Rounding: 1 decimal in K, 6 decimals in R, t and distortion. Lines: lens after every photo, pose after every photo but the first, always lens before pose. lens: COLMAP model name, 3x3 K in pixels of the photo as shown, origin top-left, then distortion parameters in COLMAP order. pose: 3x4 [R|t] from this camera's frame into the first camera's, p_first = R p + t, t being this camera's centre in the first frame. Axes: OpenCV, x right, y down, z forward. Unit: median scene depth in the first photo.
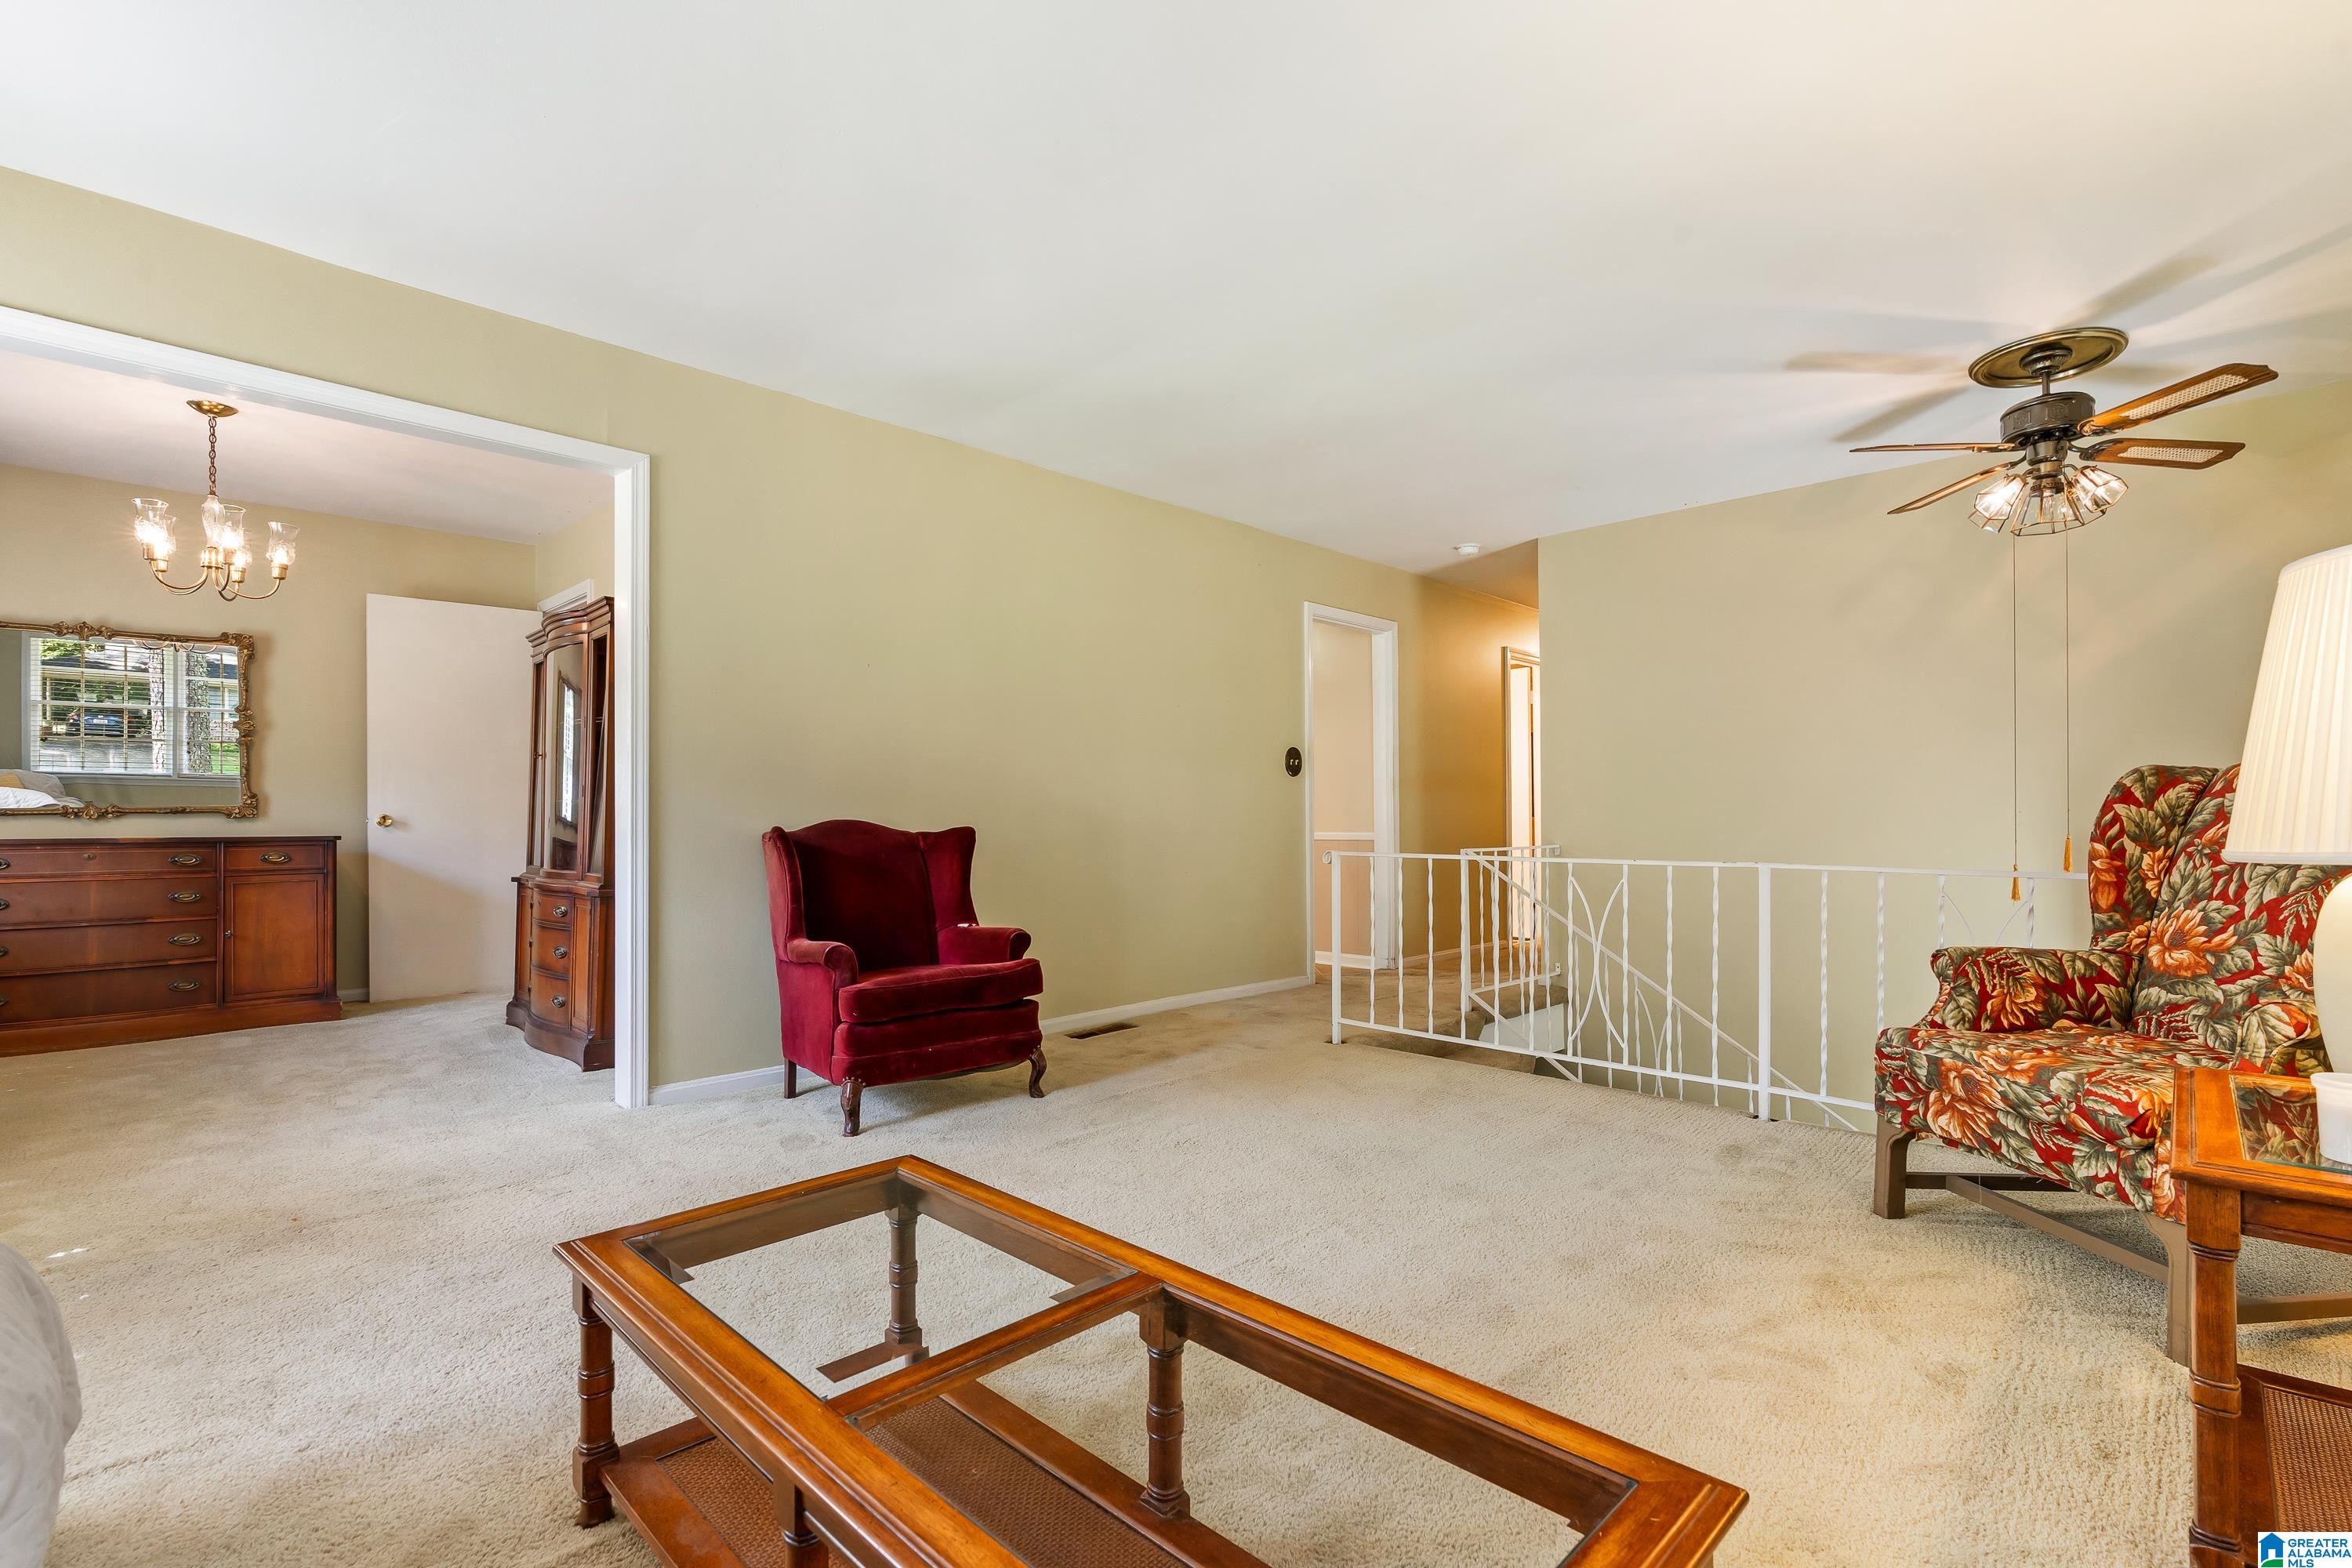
lens RADIAL K [[1072.5, 0, 1164.2], [0, 1072.5, 802.2], [0, 0, 1]] dist [-0.004460, -0.000488]
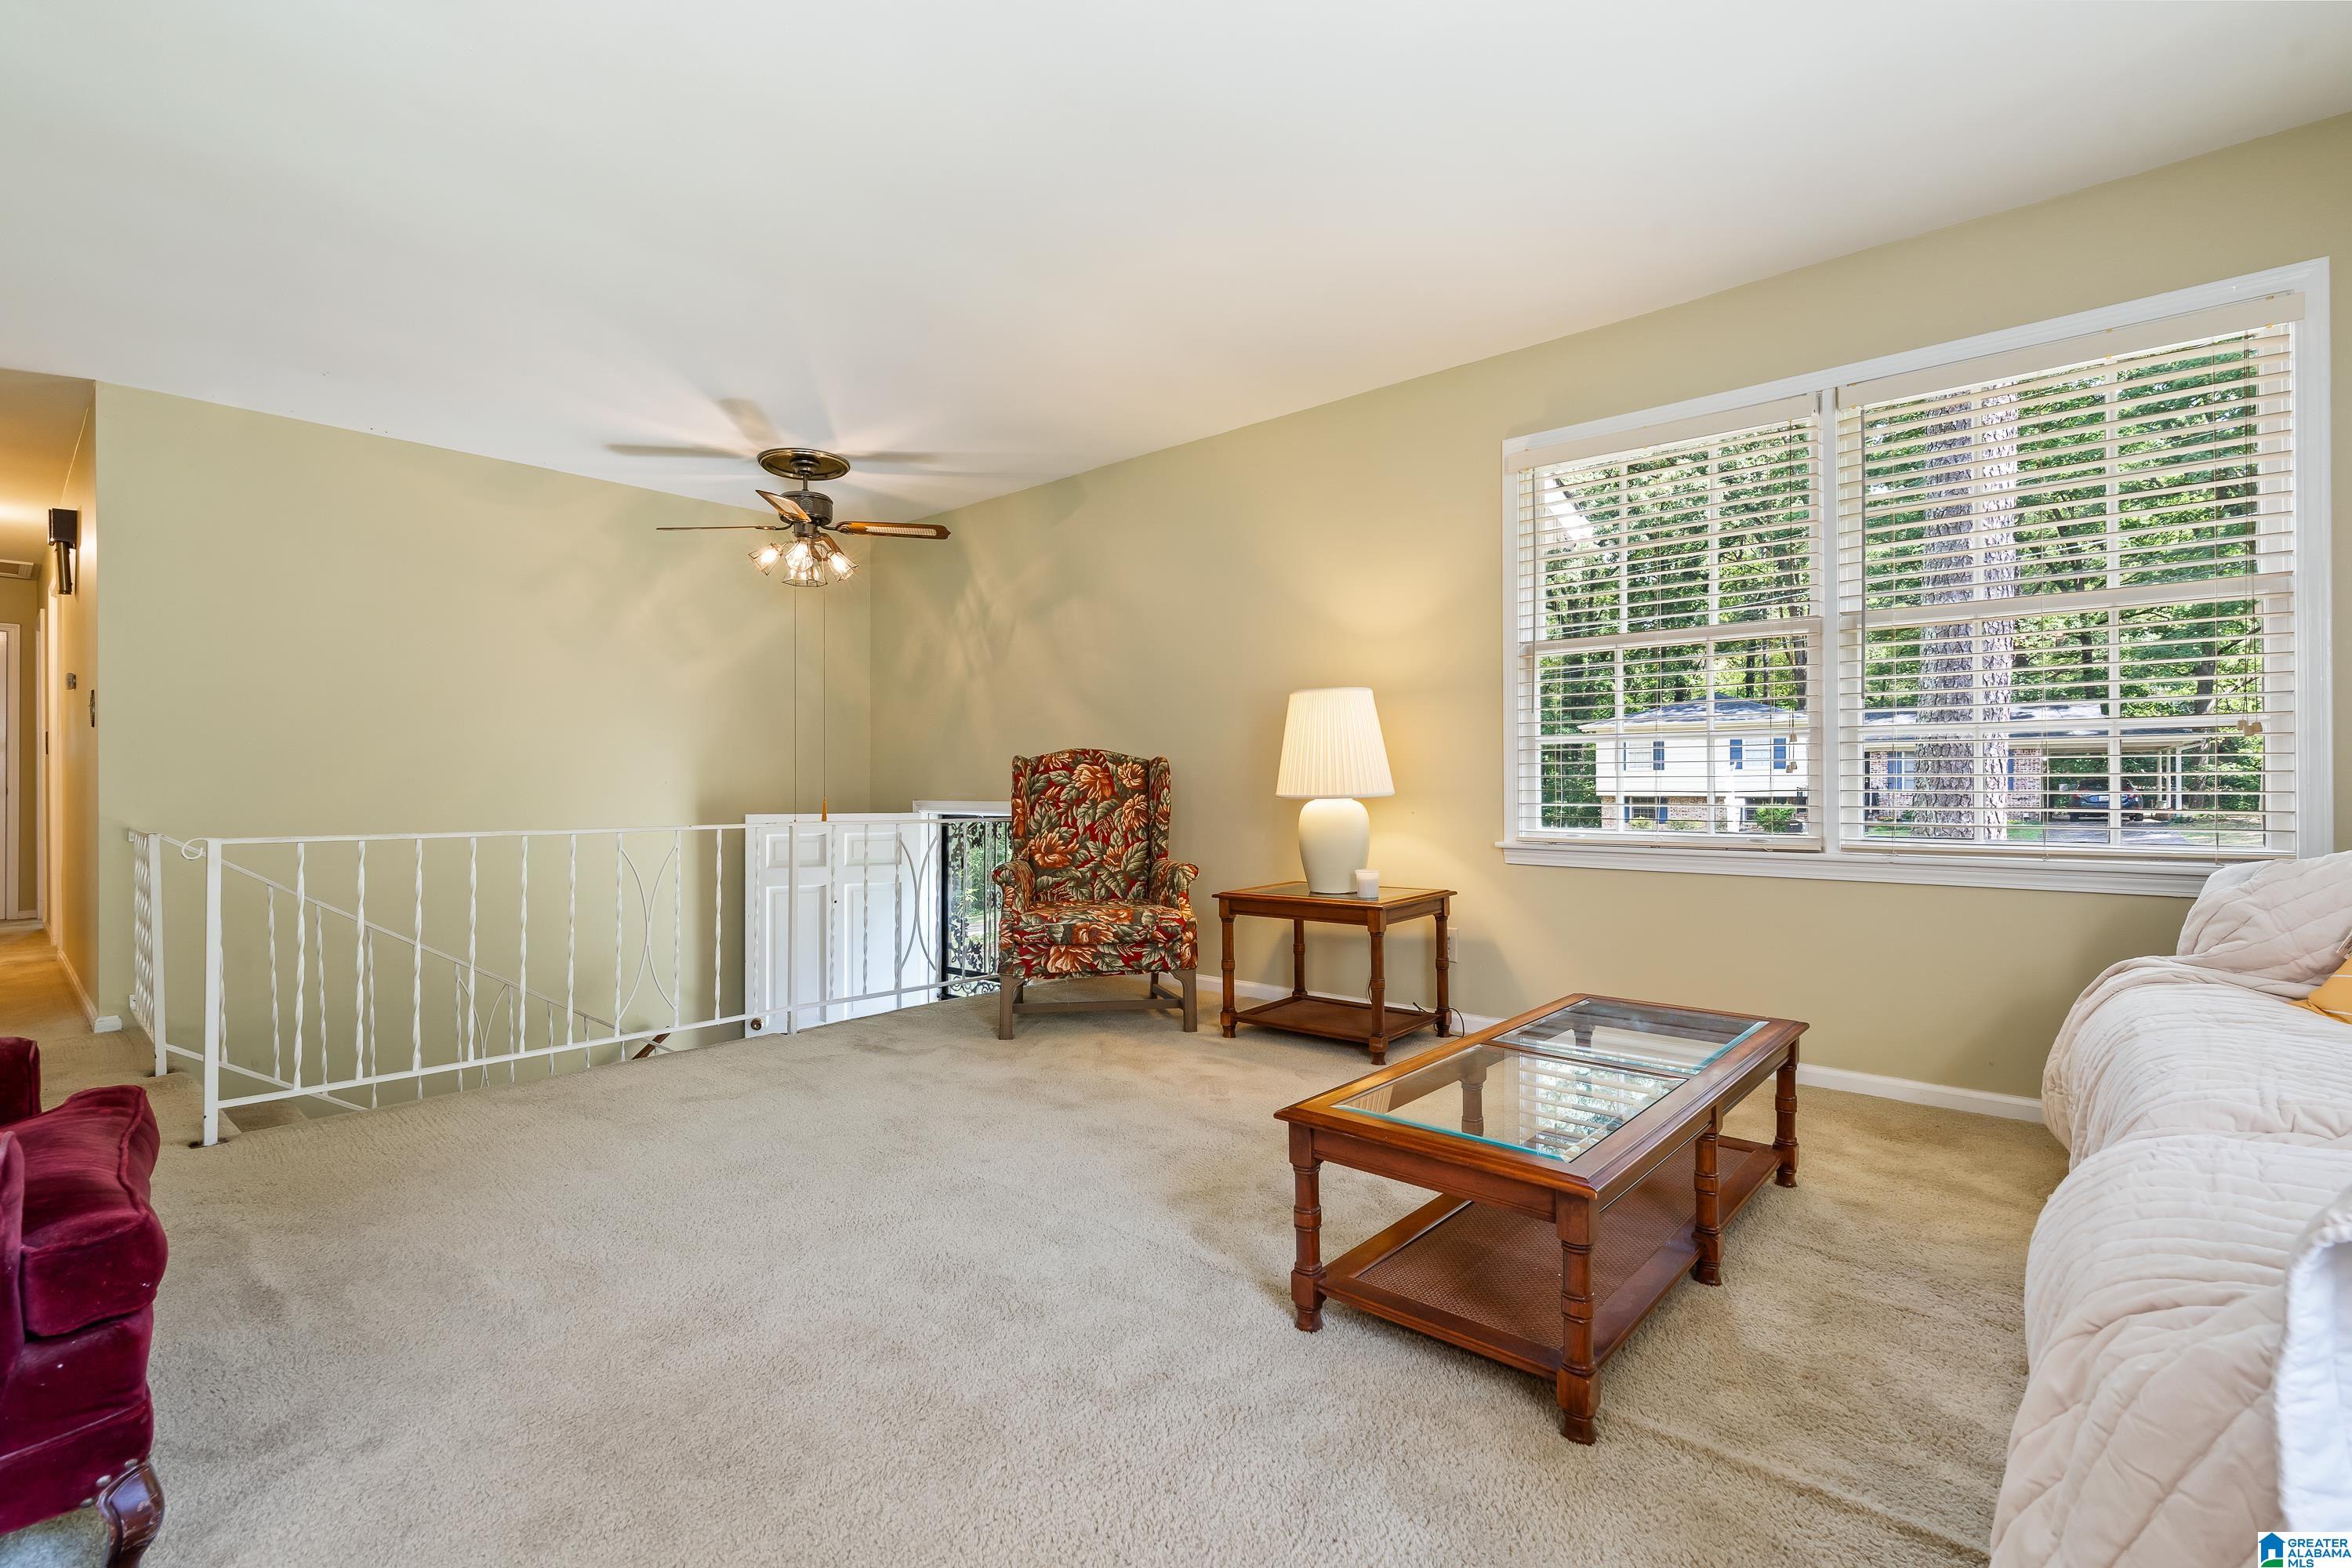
lens RADIAL K [[1072.5, 0, 1163.3], [0, 1072.5, 780.6], [0, 0, 1]] dist [-0.004460, -0.000488]
pose [[-0.059592, 0.002407, 0.998220, -0.912541], [-0.011517, 0.999929, -0.003099, 0.010333], [-0.998156, -0.011681, -0.059560, 0.865855]]
